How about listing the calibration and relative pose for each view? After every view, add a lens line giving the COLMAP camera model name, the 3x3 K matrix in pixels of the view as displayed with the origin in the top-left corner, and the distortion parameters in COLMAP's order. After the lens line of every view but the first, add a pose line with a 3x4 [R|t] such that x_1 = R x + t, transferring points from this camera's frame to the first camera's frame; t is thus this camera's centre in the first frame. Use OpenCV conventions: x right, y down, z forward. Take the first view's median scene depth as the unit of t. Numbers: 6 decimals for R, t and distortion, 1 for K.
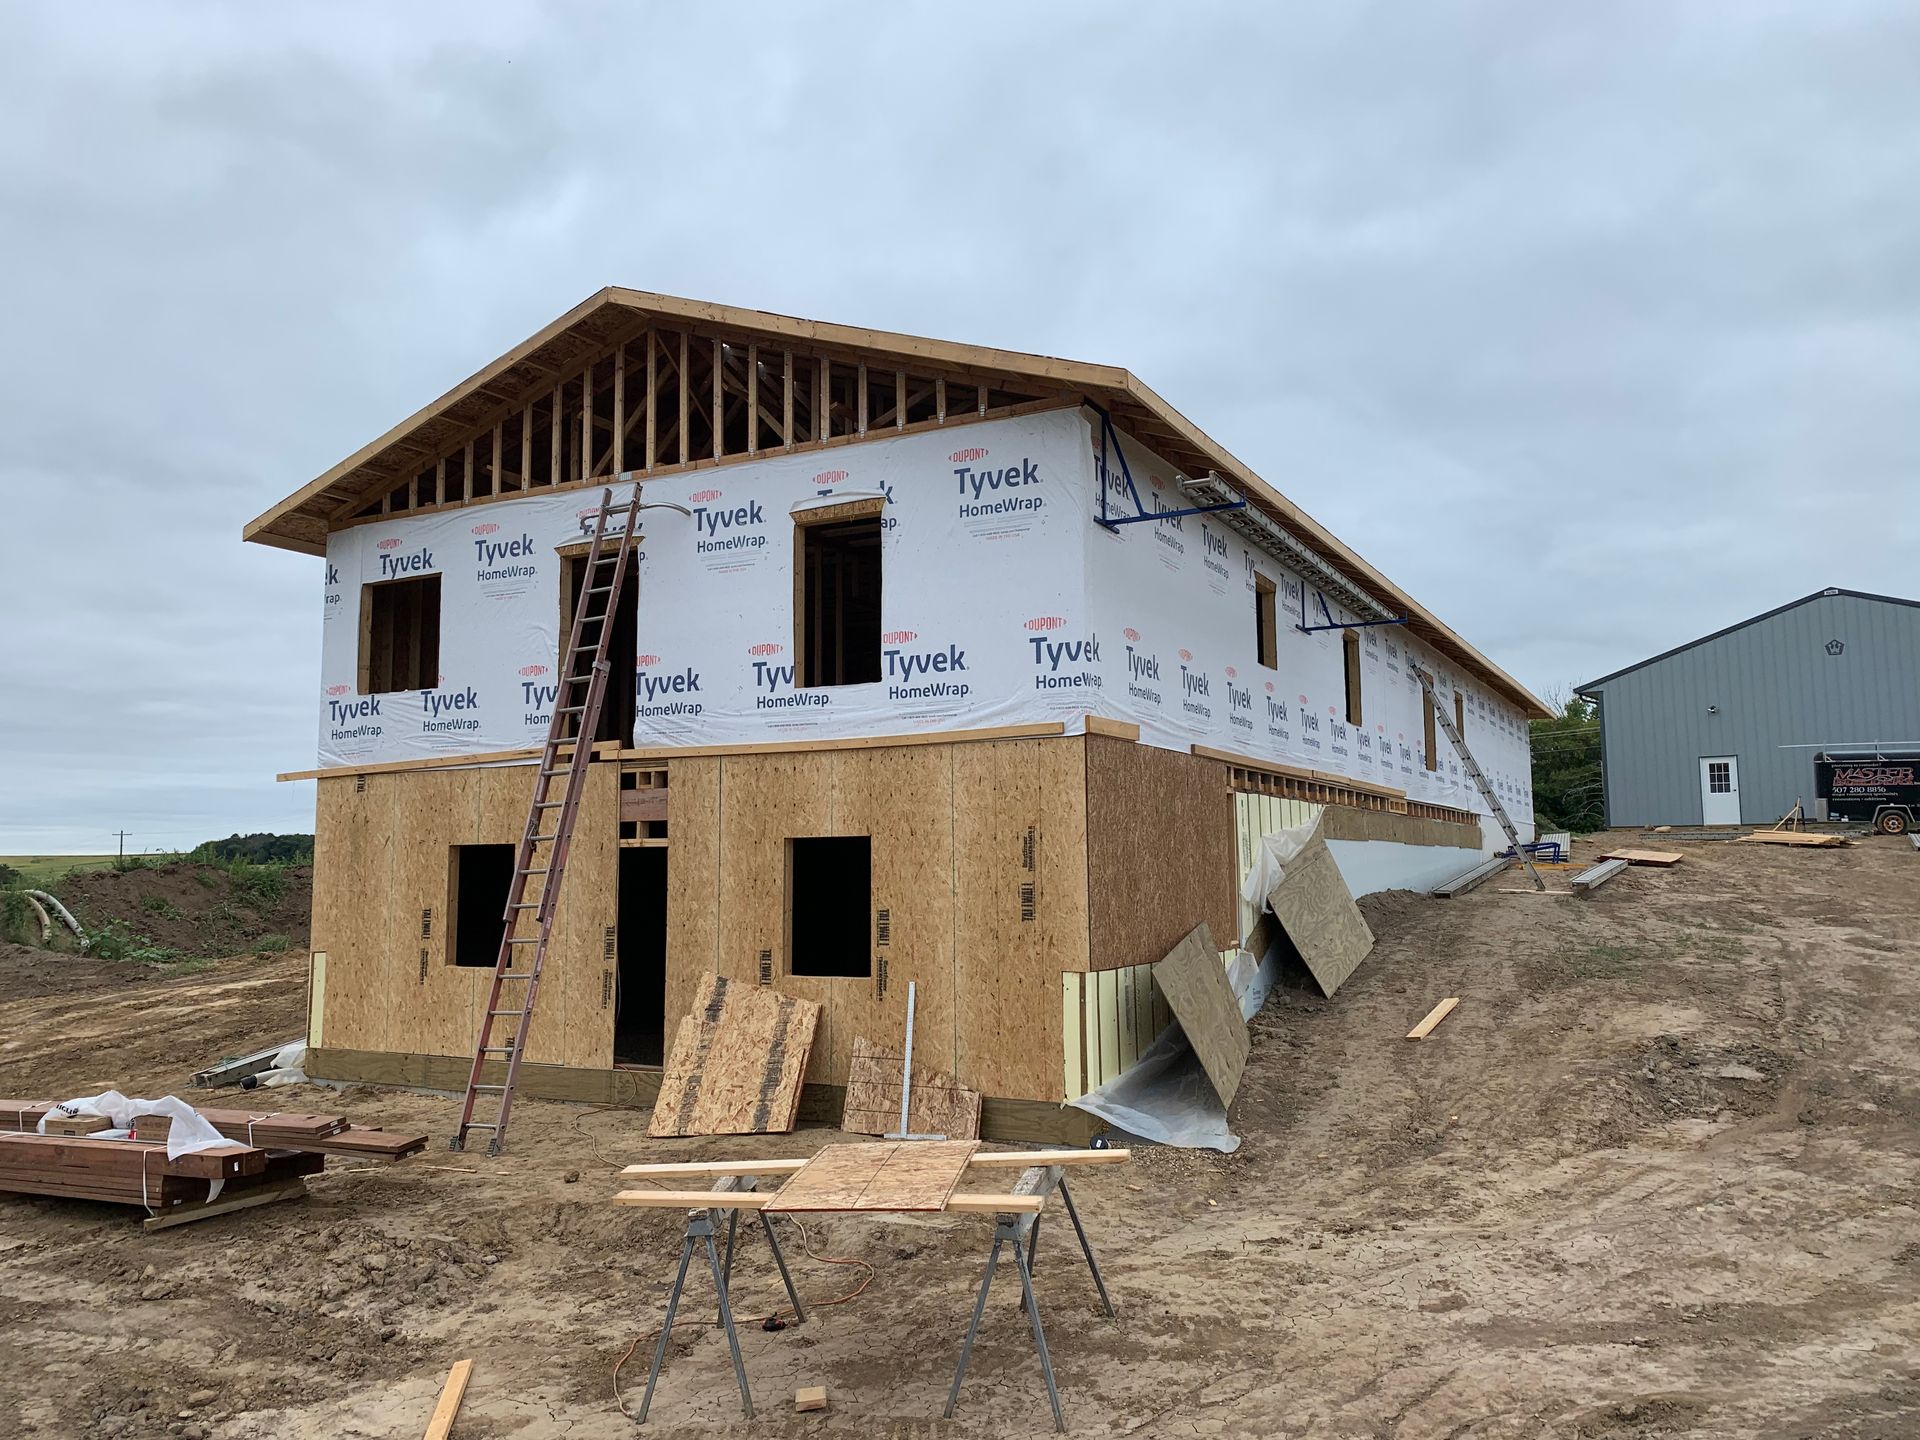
lens RADIAL K [[1521.1, 0, 932.9], [0, 1521.1, 687.0], [0, 0, 1]] dist [0.036840, -0.039437]
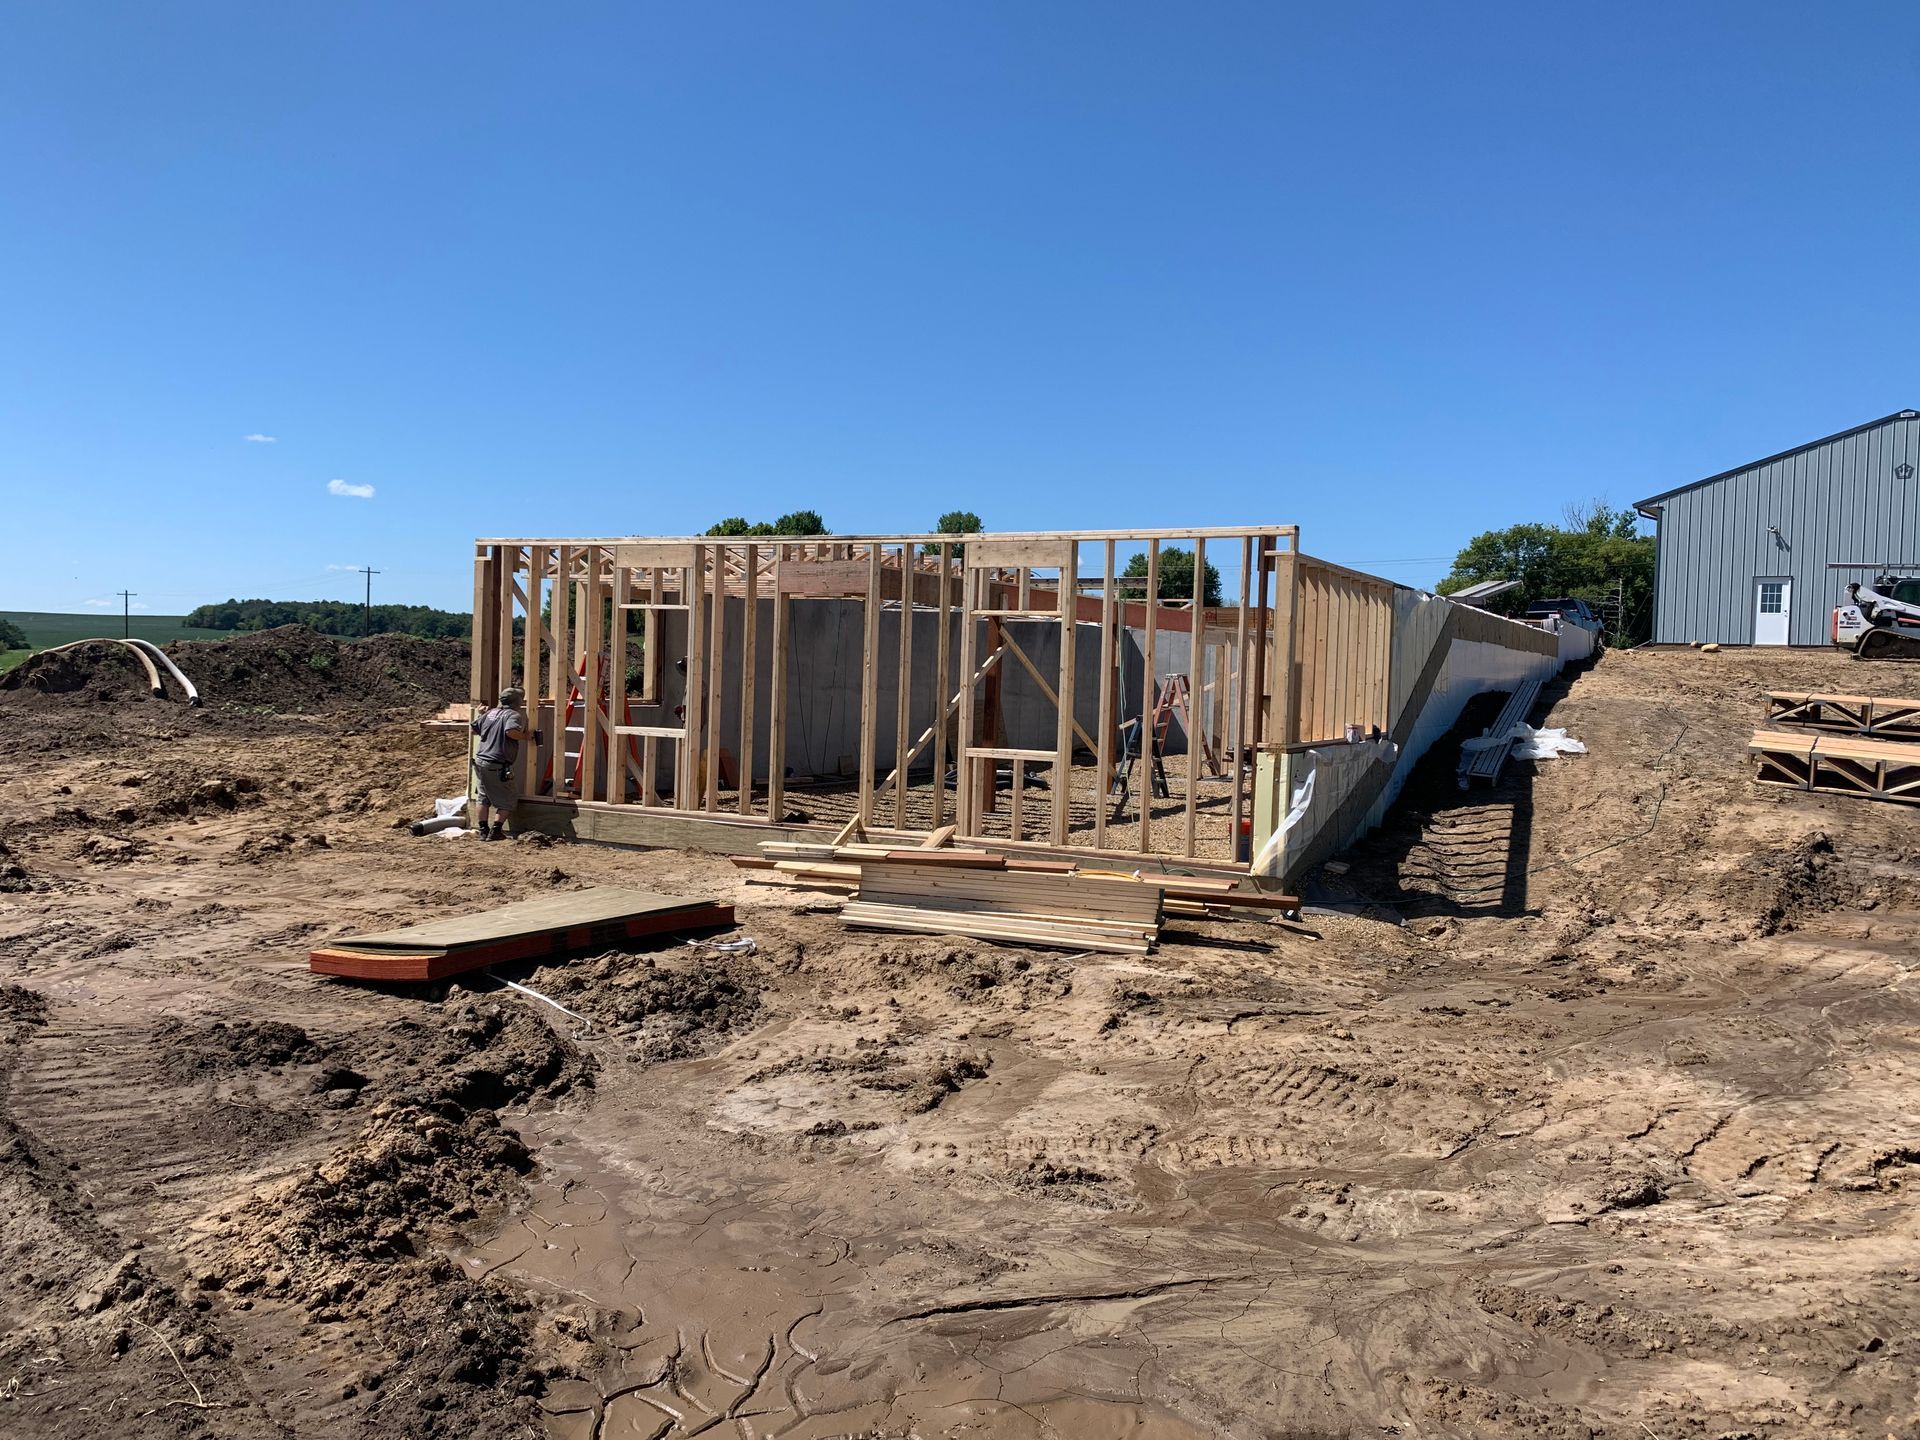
lens RADIAL K [[1533.2, 0, 940.3], [0, 1533.2, 679.9], [0, 0, 1]] dist [0.020139, -0.010038]
pose [[0.999177, 0.039086, 0.010862, -0.120619], [-0.040163, 0.990813, 0.129140, 0.011530], [-0.005715, -0.129470, 0.991567, -0.018260]]
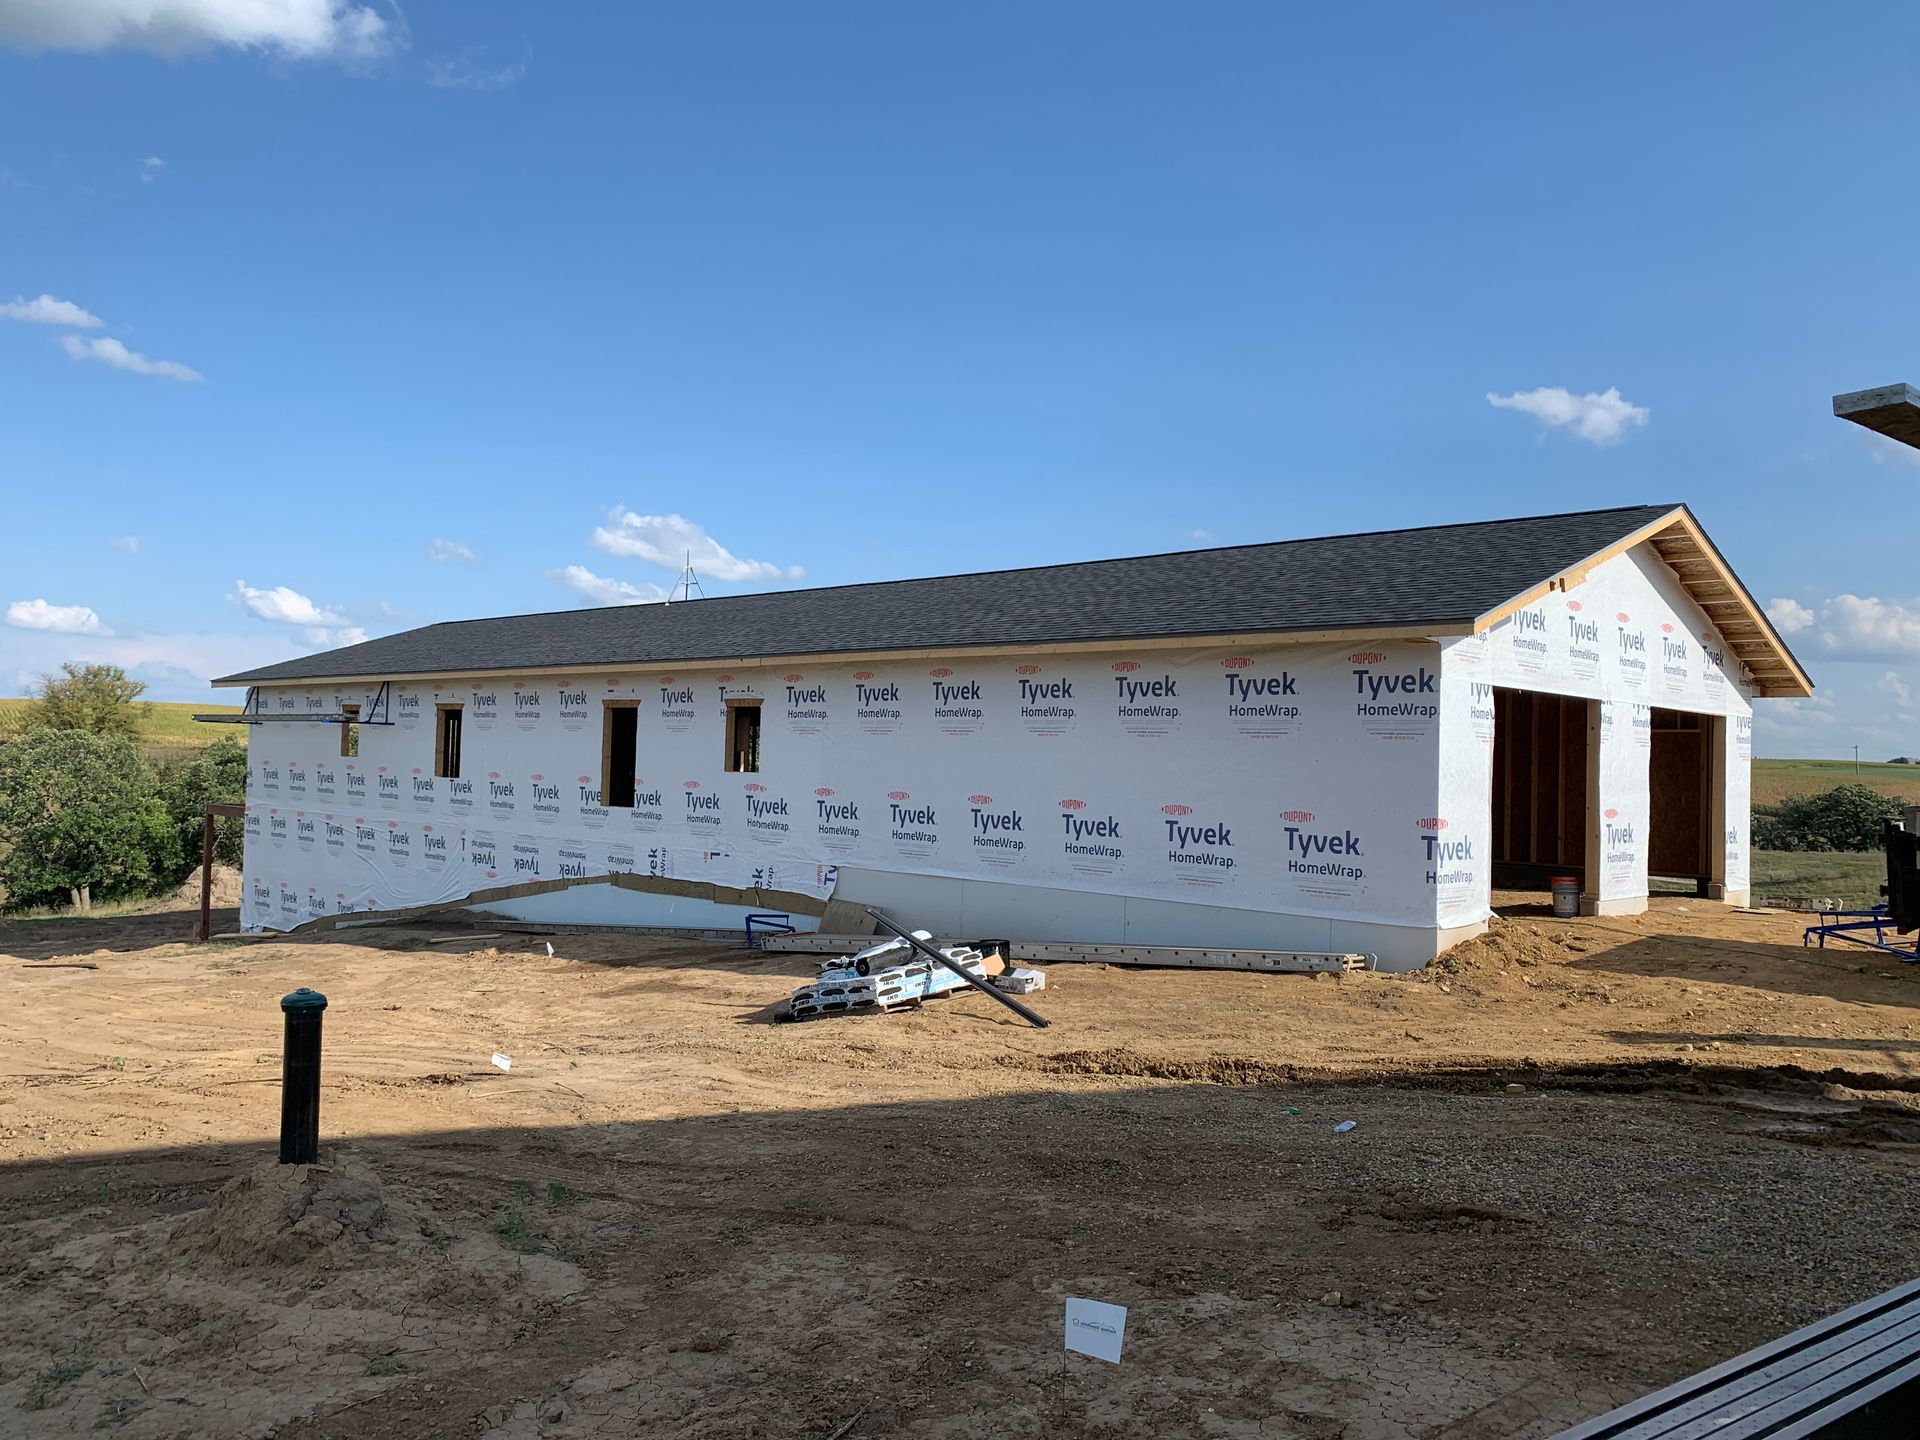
lens RADIAL K [[1527.0, 0, 969.7], [0, 1527.0, 698.0], [0, 0, 1]] dist [0.021354, -0.015835]
pose [[-0.267725, -0.029139, -0.963055, 2.048111], [0.101102, 0.993175, -0.058156, 0.112259], [0.958176, -0.112936, -0.262952, 2.552097]]
